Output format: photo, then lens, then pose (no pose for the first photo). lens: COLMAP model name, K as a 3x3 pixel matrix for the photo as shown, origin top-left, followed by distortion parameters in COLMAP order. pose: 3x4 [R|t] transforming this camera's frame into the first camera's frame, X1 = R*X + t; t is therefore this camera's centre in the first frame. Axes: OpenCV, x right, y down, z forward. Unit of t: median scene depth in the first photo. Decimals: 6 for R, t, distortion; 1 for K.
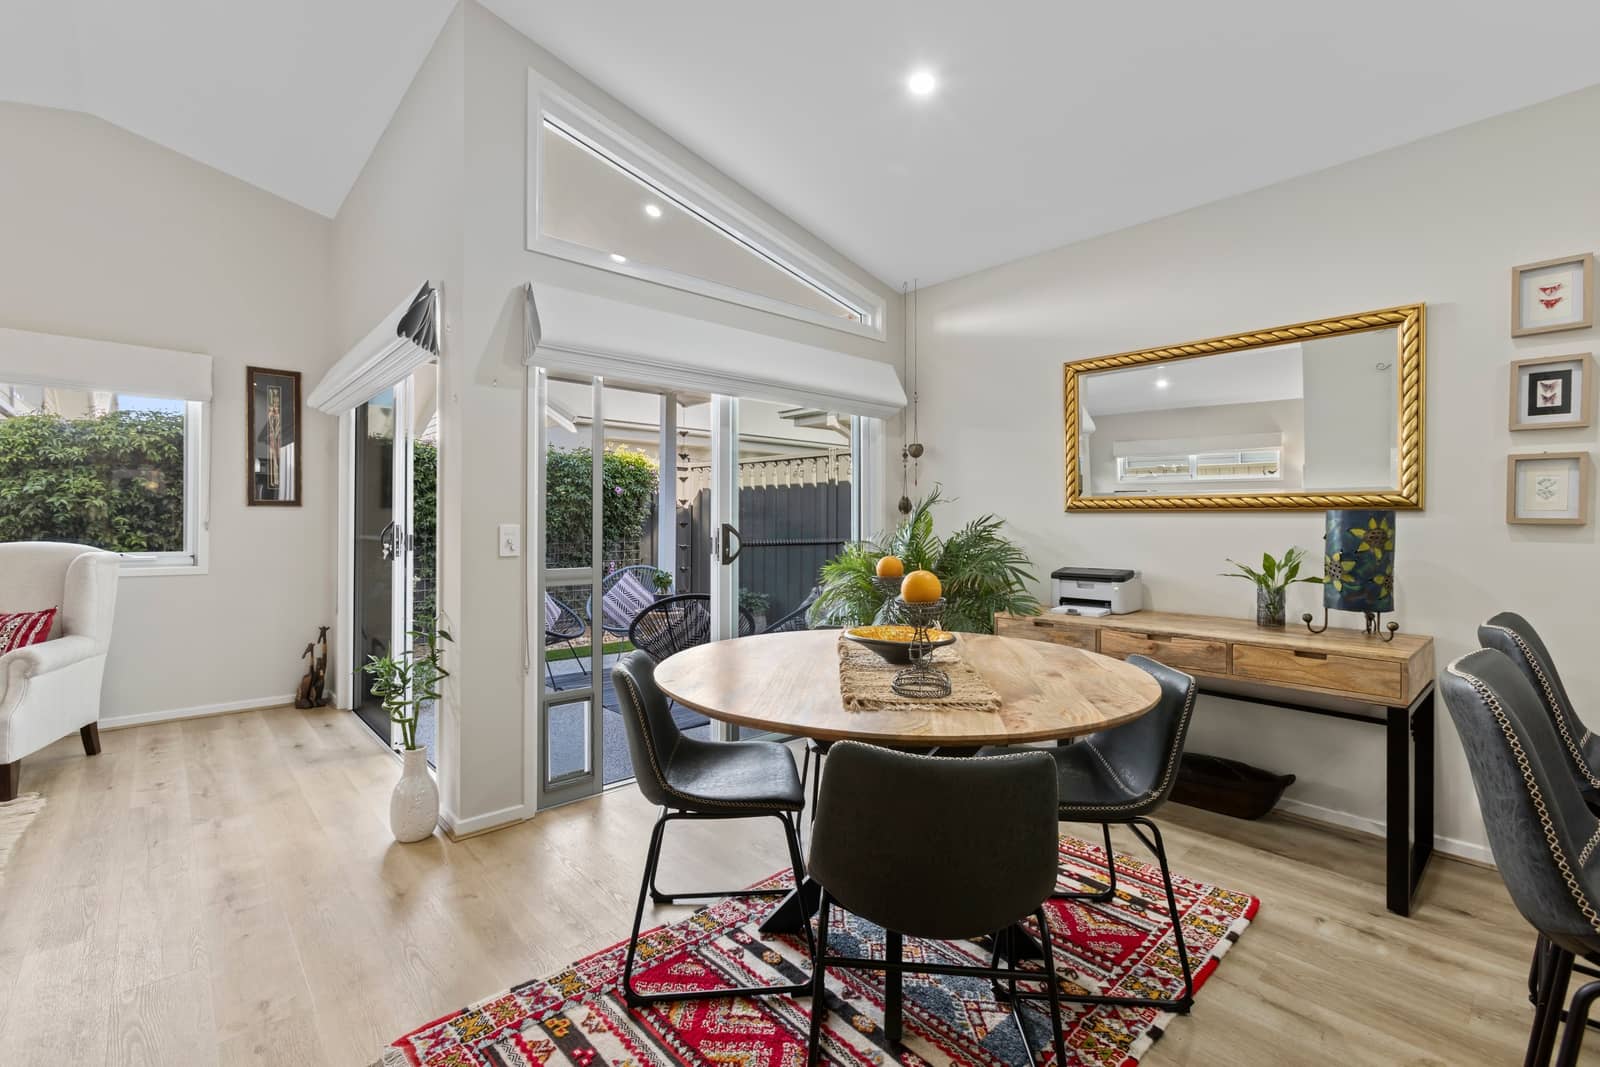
lens RADIAL K [[699.8, 0, 802.8], [0, 699.8, 521.3], [0, 0, 1]] dist [0.000936, -0.000925]
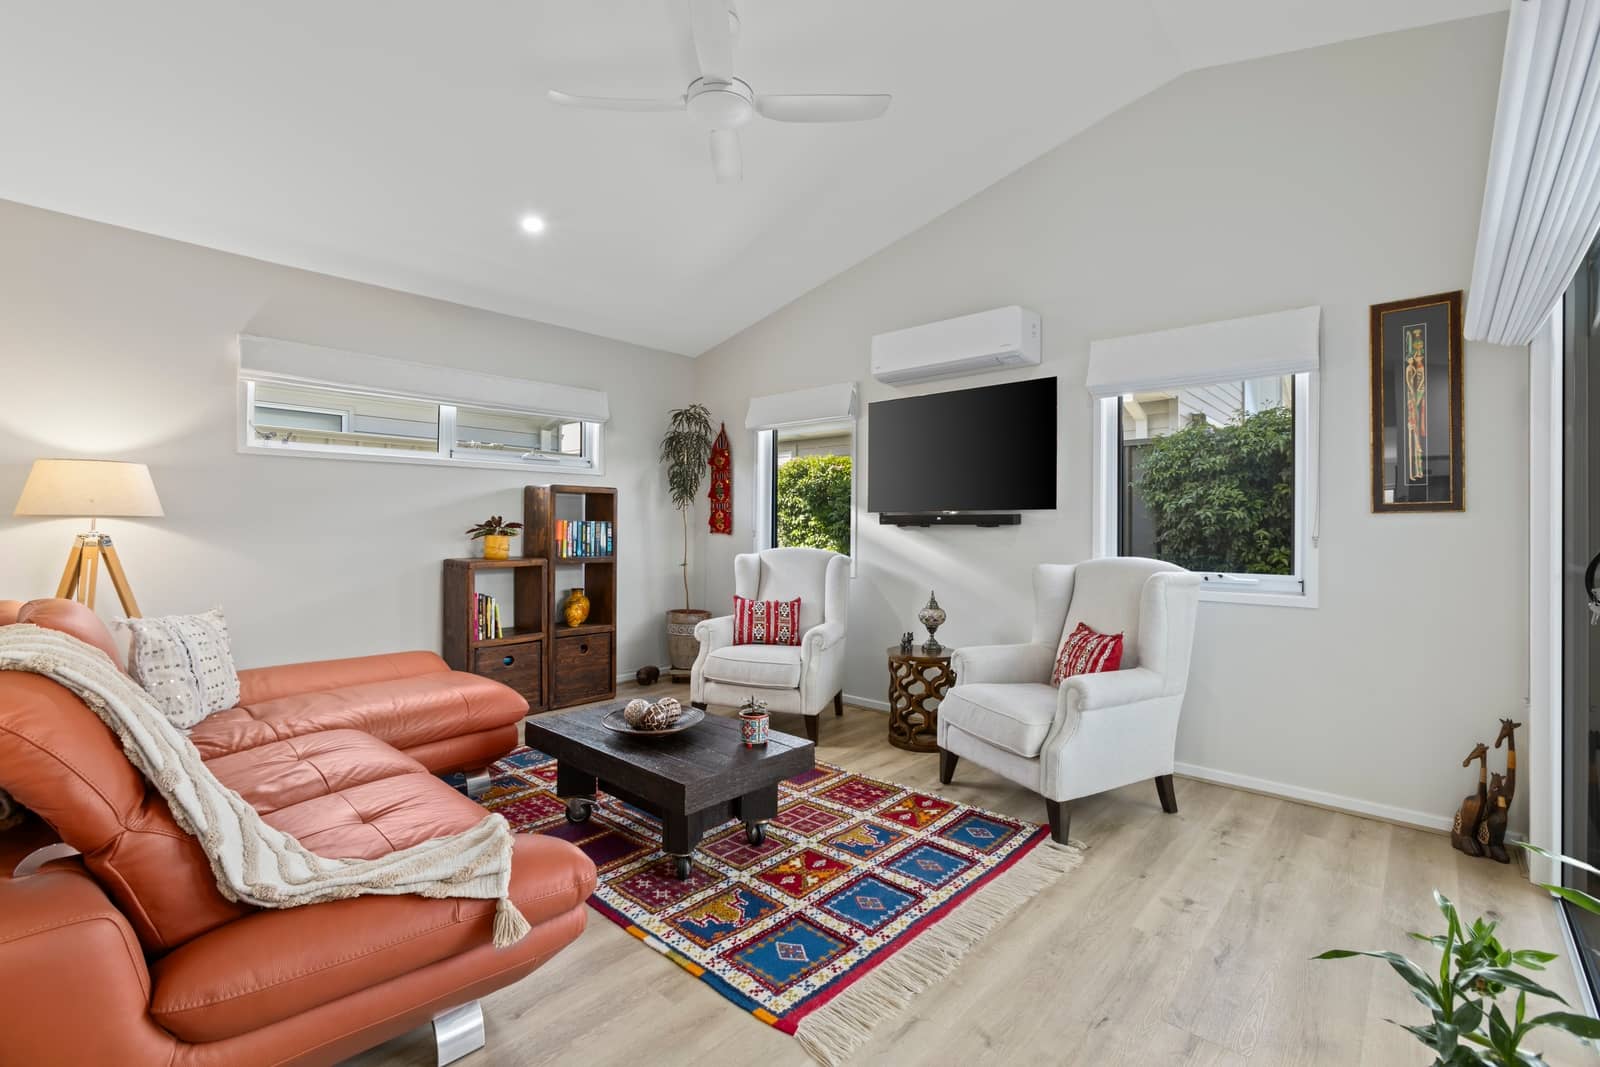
lens RADIAL K [[728.2, 0, 748.0], [0, 728.2, 522.4], [0, 0, 1]] dist [-0.011783, 0.004654]
pose [[0.079908, -0.013527, -0.996710, -0.147626], [-0.003729, 0.999897, -0.013870, -0.001119], [0.996795, 0.004825, 0.079849, 0.343181]]
